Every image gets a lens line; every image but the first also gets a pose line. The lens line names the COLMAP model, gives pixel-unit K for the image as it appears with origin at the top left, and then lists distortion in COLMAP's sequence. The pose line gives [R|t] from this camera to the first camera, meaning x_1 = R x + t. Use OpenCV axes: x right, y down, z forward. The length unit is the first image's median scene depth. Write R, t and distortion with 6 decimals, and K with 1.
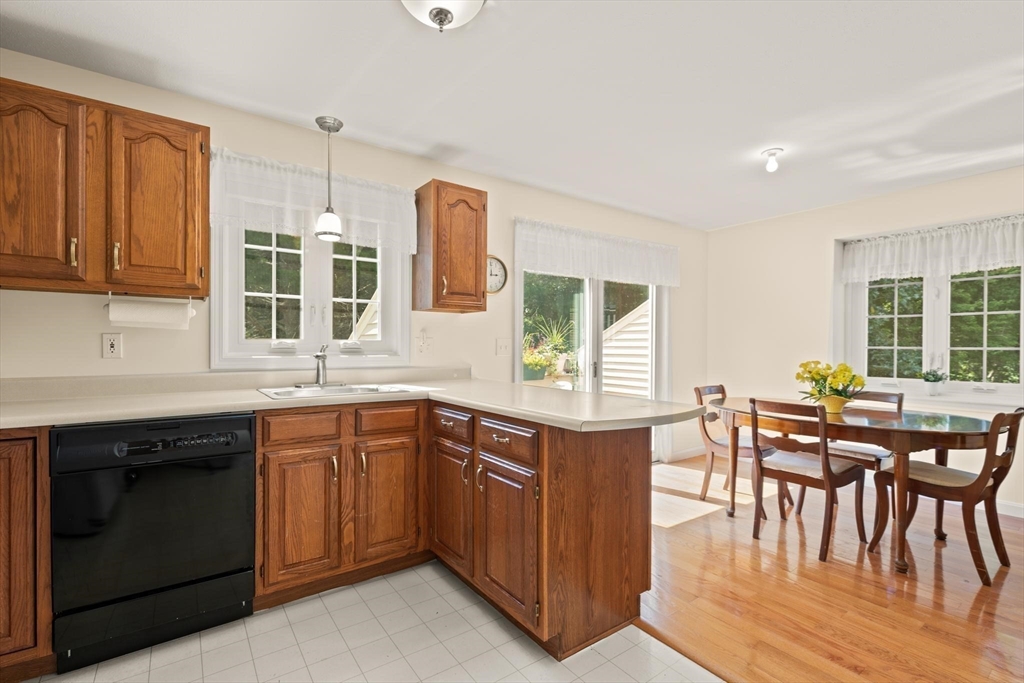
lens RADIAL K [[467.6, 0, 518.1], [0, 467.6, 345.7], [0, 0, 1]] dist [0.007354, -0.003430]
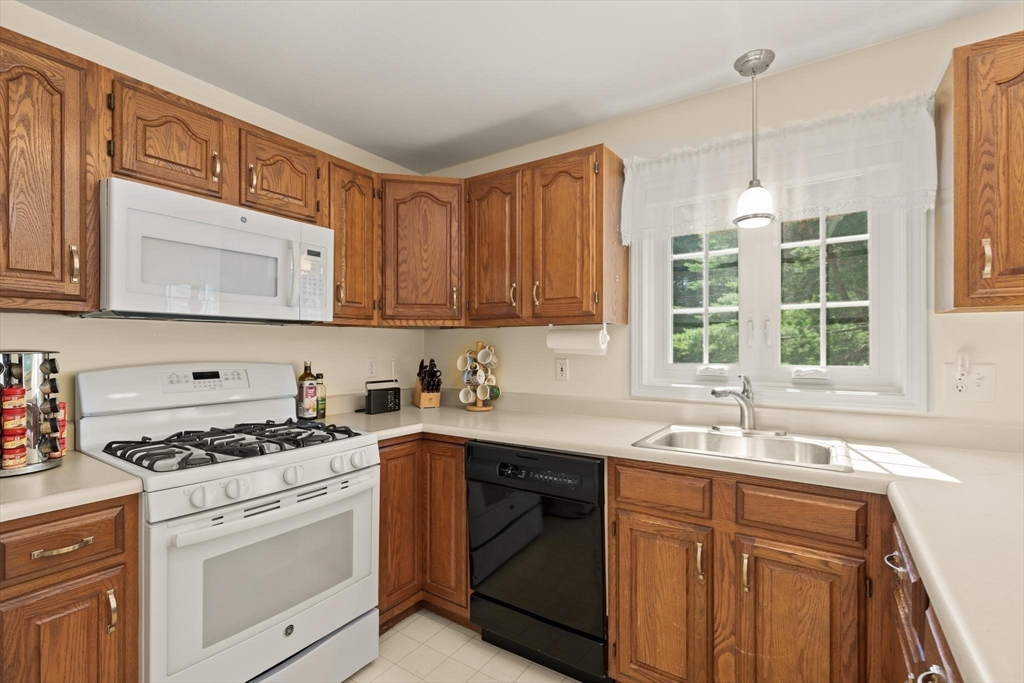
lens RADIAL K [[467.6, 0, 518.0], [0, 467.6, 345.5], [0, 0, 1]] dist [0.007354, -0.003430]
pose [[0.338002, -0.007494, -0.941116, 0.137814], [0.003670, 0.999971, -0.006645, -0.042157], [0.941138, -0.001208, 0.338019, 0.420143]]
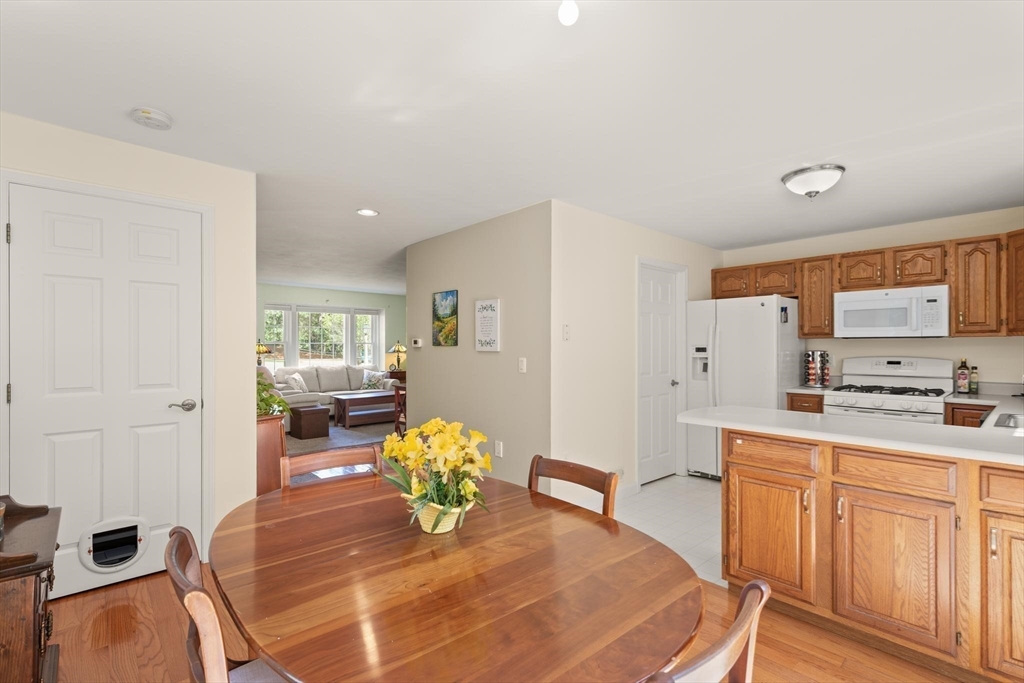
lens RADIAL K [[467.6, 0, 514.4], [0, 467.6, 346.6], [0, 0, 1]] dist [0.007354, -0.003430]
pose [[-0.995803, -0.004373, -0.091422, 0.711078], [-0.004159, 0.999988, -0.002526, -0.047580], [0.091432, -0.002135, -0.995809, 1.660115]]
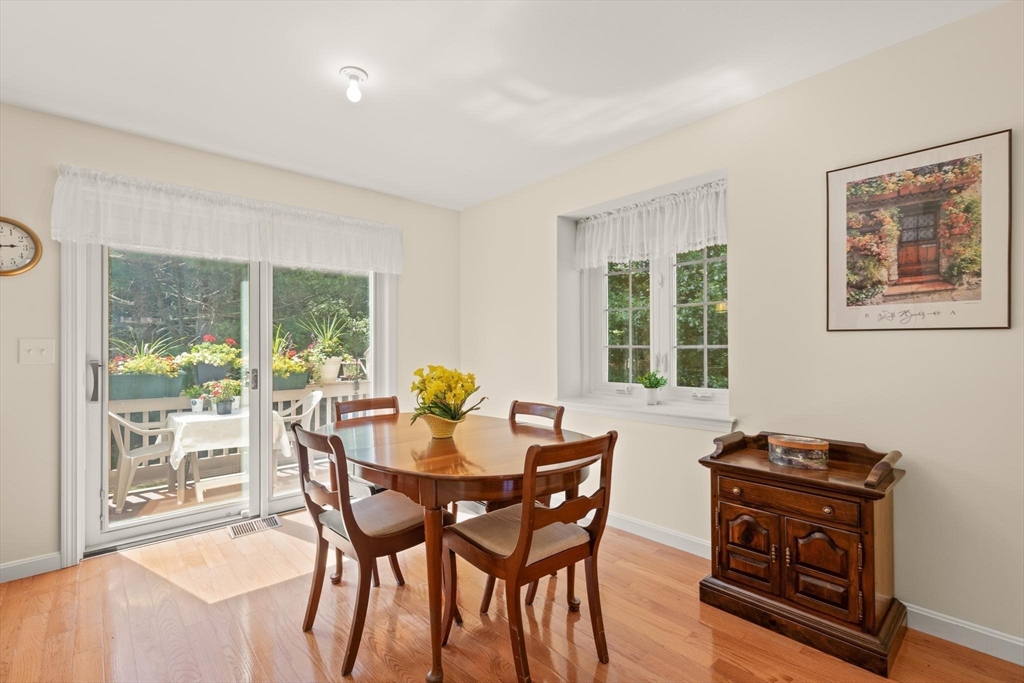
lens RADIAL K [[467.6, 0, 500.9], [0, 467.6, 340.3], [0, 0, 1]] dist [0.007354, -0.003430]
pose [[0.994265, -0.008432, 0.106610, 0.771267], [0.009990, 0.999851, -0.014090, 0.004938], [-0.106476, 0.015074, 0.994201, 0.309095]]
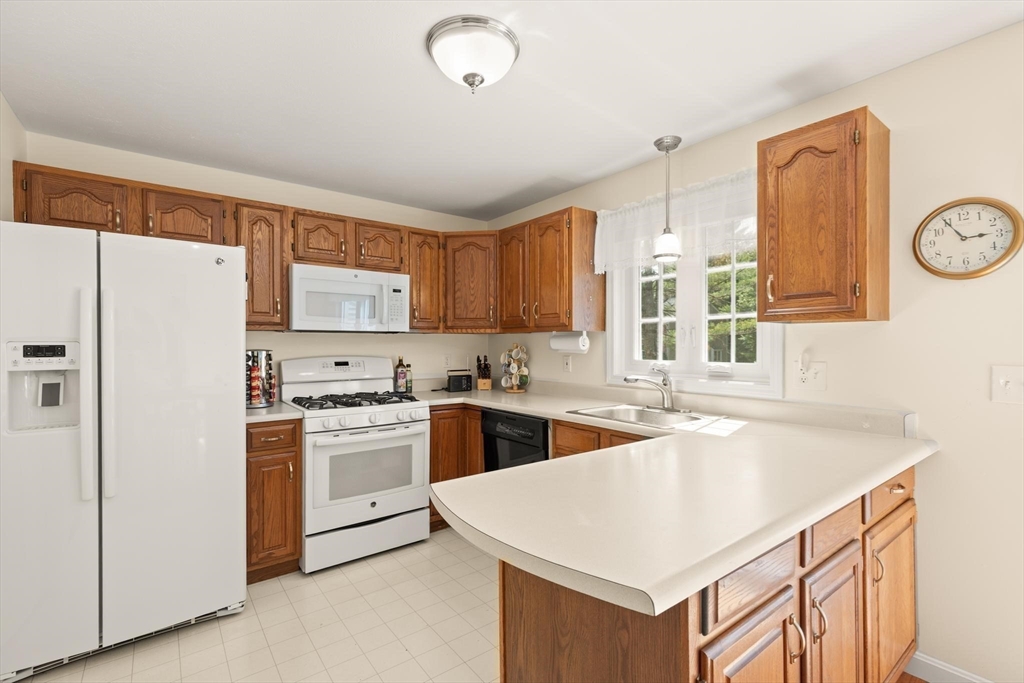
lens RADIAL K [[467.6, 0, 517.5], [0, 467.6, 344.5], [0, 0, 1]] dist [0.007354, -0.003430]
pose [[0.021678, -0.004033, -0.999757, 0.561536], [0.003168, 0.999987, -0.003965, -0.048022], [0.999760, -0.003081, 0.021691, 0.655785]]
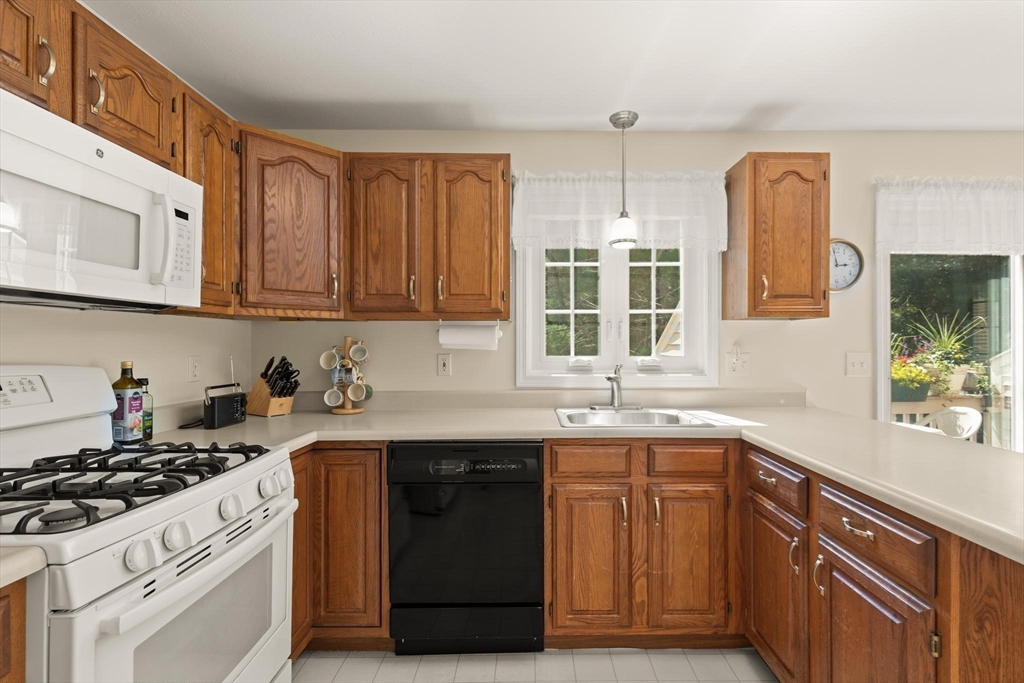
lens RADIAL K [[467.6, 0, 536.3], [0, 467.6, 343.7], [0, 0, 1]] dist [0.007354, -0.003430]
pose [[0.809481, -0.005147, -0.587124, -0.010413], [0.005552, 0.999984, -0.001111, -0.039814], [0.587120, -0.002360, 0.809497, 0.166455]]
